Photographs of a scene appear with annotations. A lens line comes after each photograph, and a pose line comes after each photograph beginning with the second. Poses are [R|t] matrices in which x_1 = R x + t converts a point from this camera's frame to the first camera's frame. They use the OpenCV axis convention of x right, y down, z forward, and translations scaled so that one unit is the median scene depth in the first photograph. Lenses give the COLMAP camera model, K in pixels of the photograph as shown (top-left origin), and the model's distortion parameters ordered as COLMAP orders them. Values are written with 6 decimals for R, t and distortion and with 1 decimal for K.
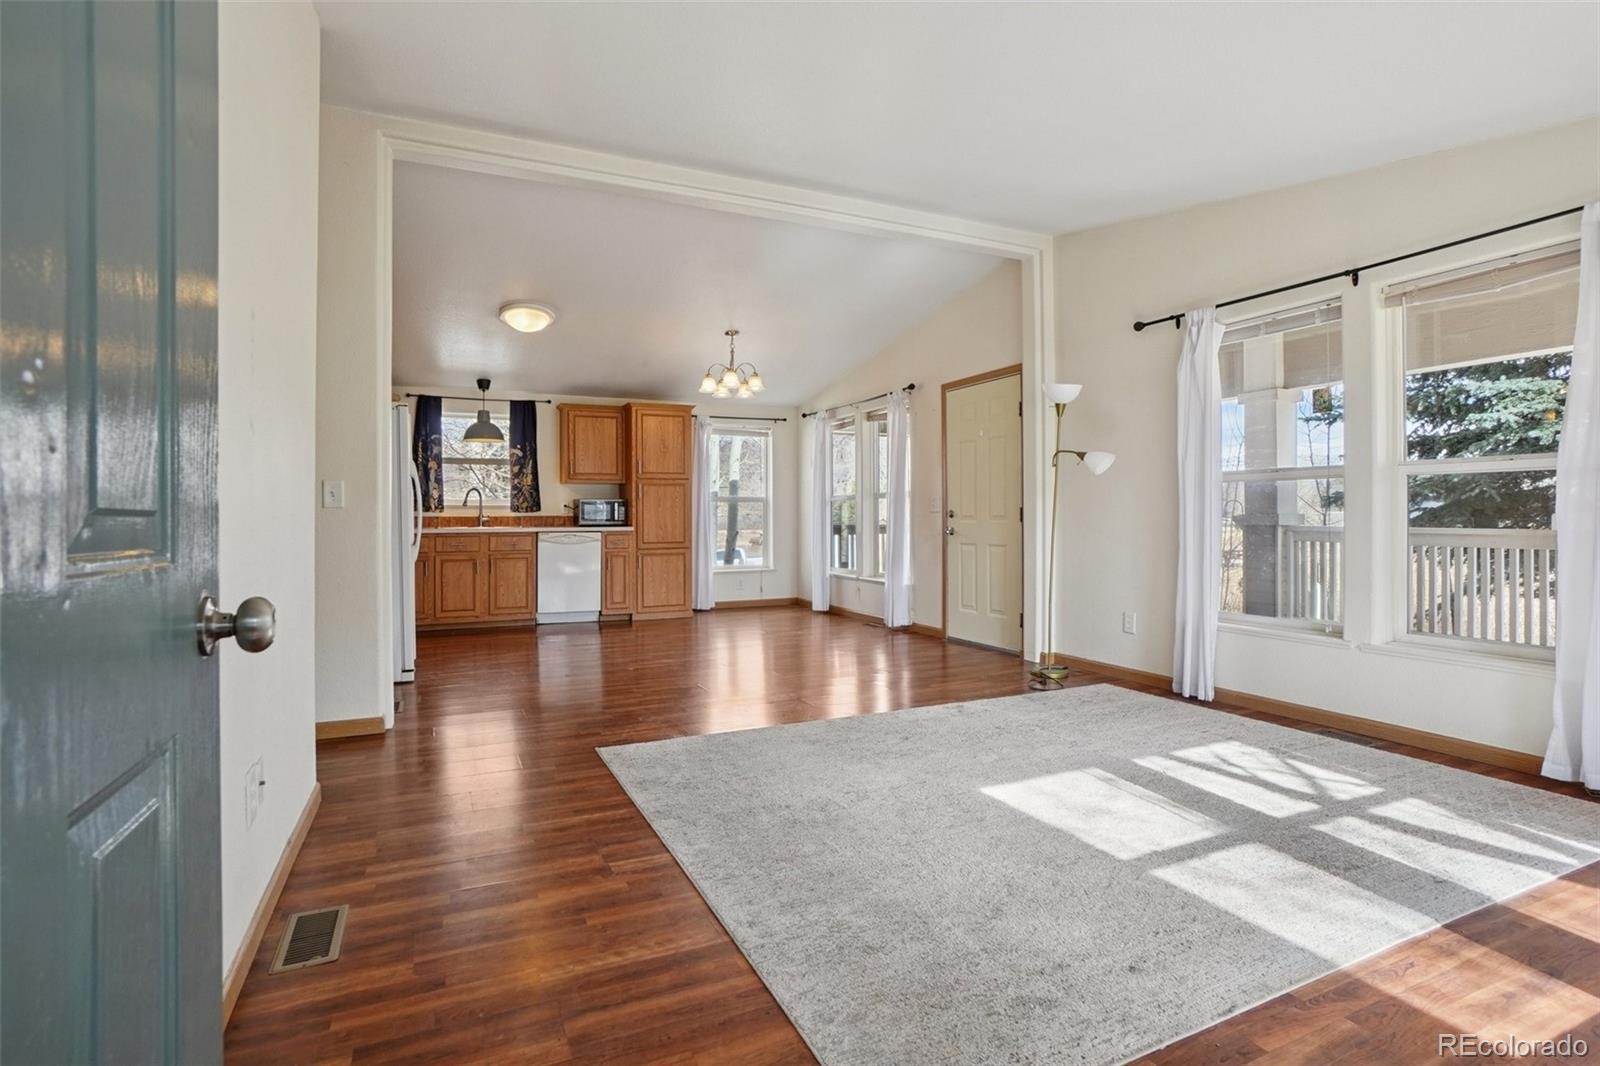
lens RADIAL K [[794.3, 0, 784.9], [0, 794.3, 507.7], [0, 0, 1]] dist [-0.042642, 0.017772]
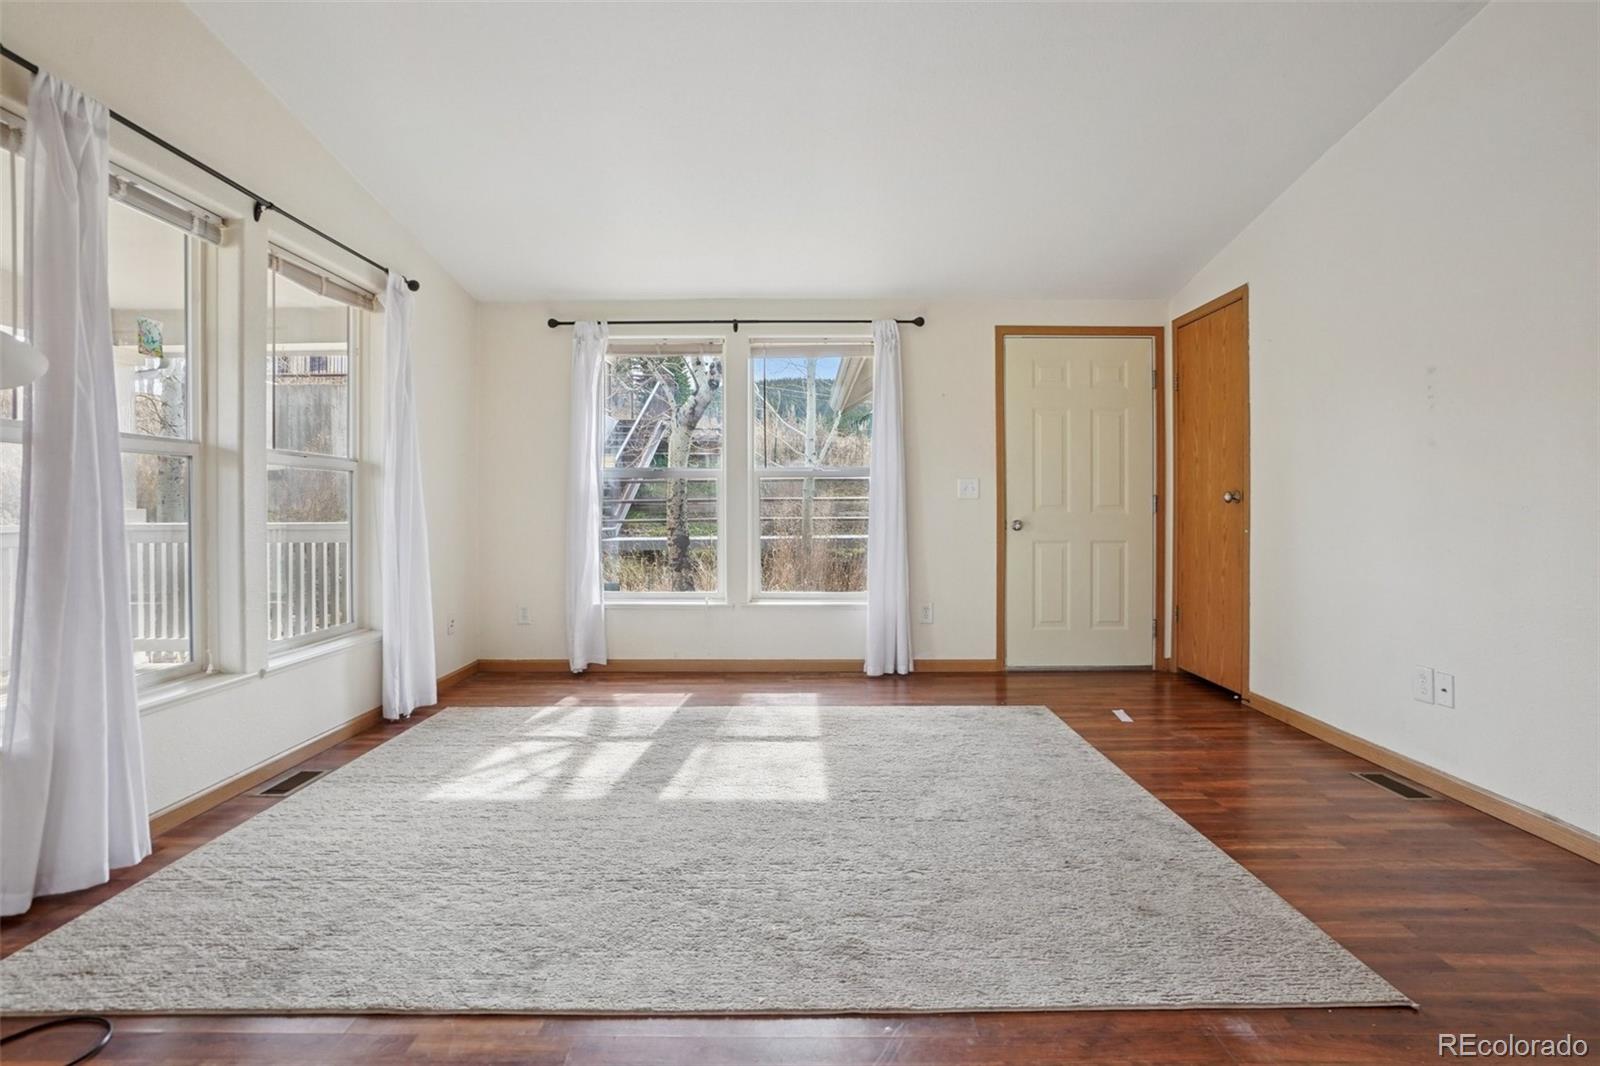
lens RADIAL K [[794.3, 0, 807.2], [0, 794.3, 507.3], [0, 0, 1]] dist [-0.042642, 0.017772]
pose [[-0.915387, 0.007480, 0.402505, -0.048082], [0.002261, 0.999907, -0.013440, 0.009130], [-0.402568, -0.011393, -0.915319, 0.754399]]
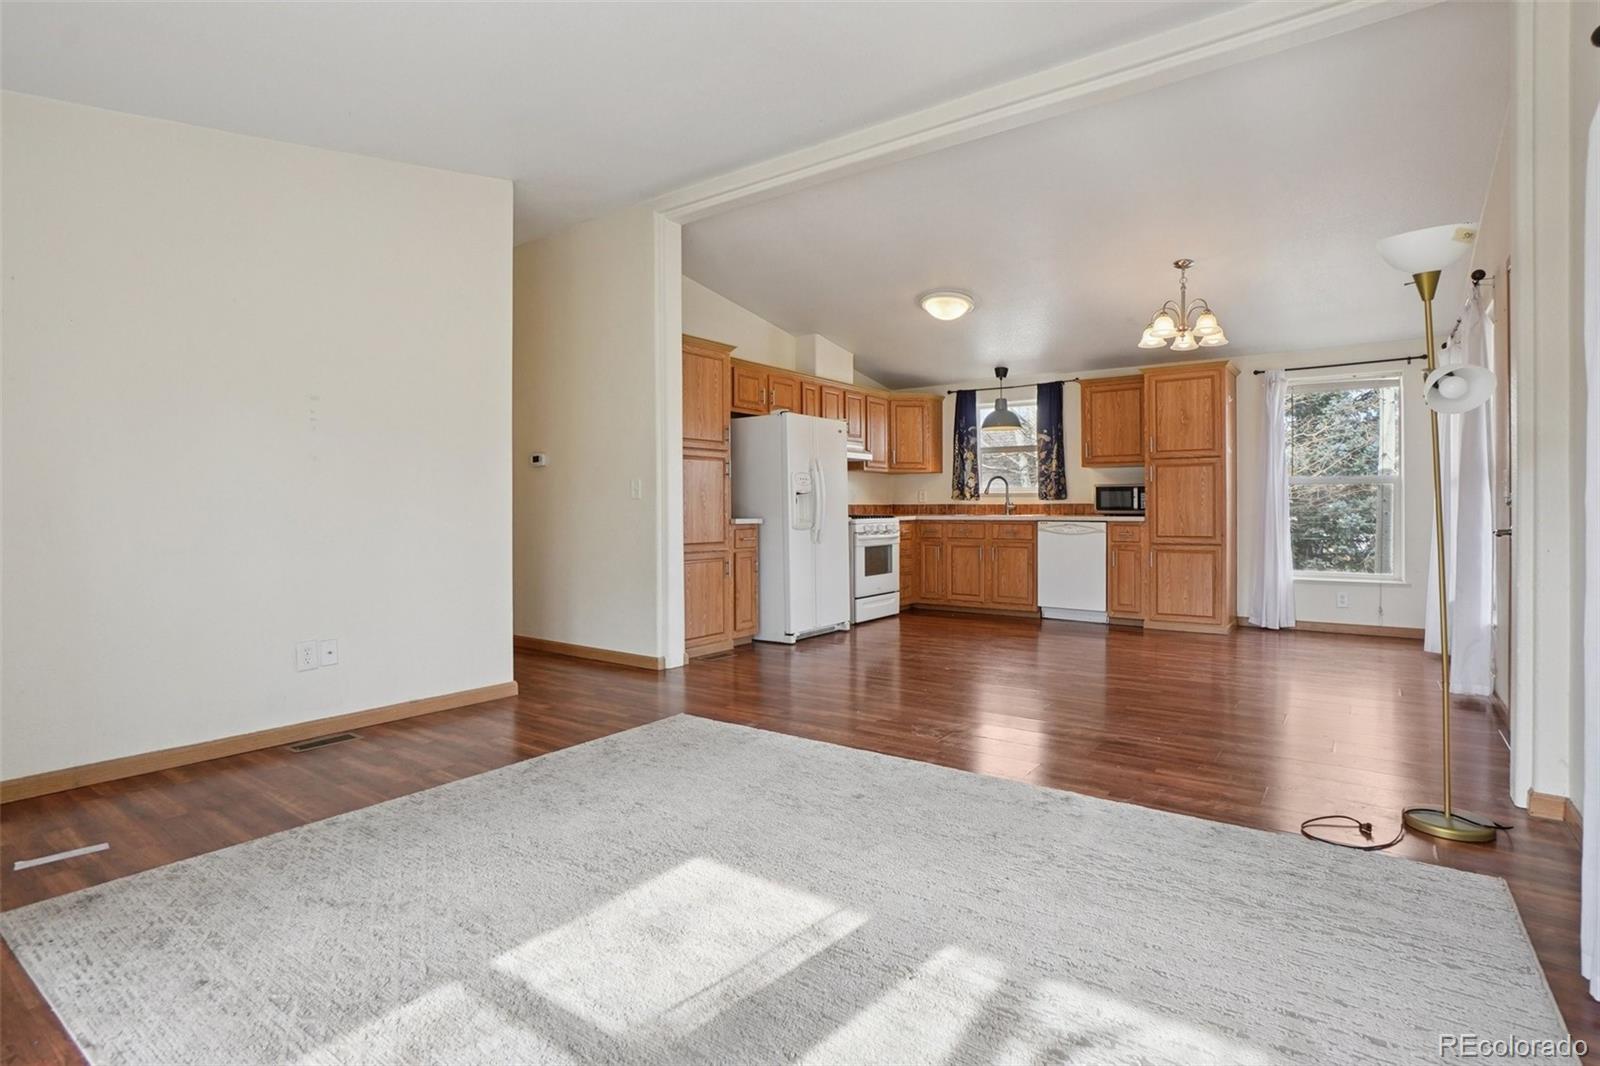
lens RADIAL K [[794.3, 0, 780.7], [0, 794.3, 507.7], [0, 0, 1]] dist [-0.042642, 0.017772]
pose [[0.481438, 0.003992, -0.876471, 0.390381], [0.010936, 0.999884, 0.010562, 0.001815], [0.876412, -0.014670, 0.481339, 0.283180]]
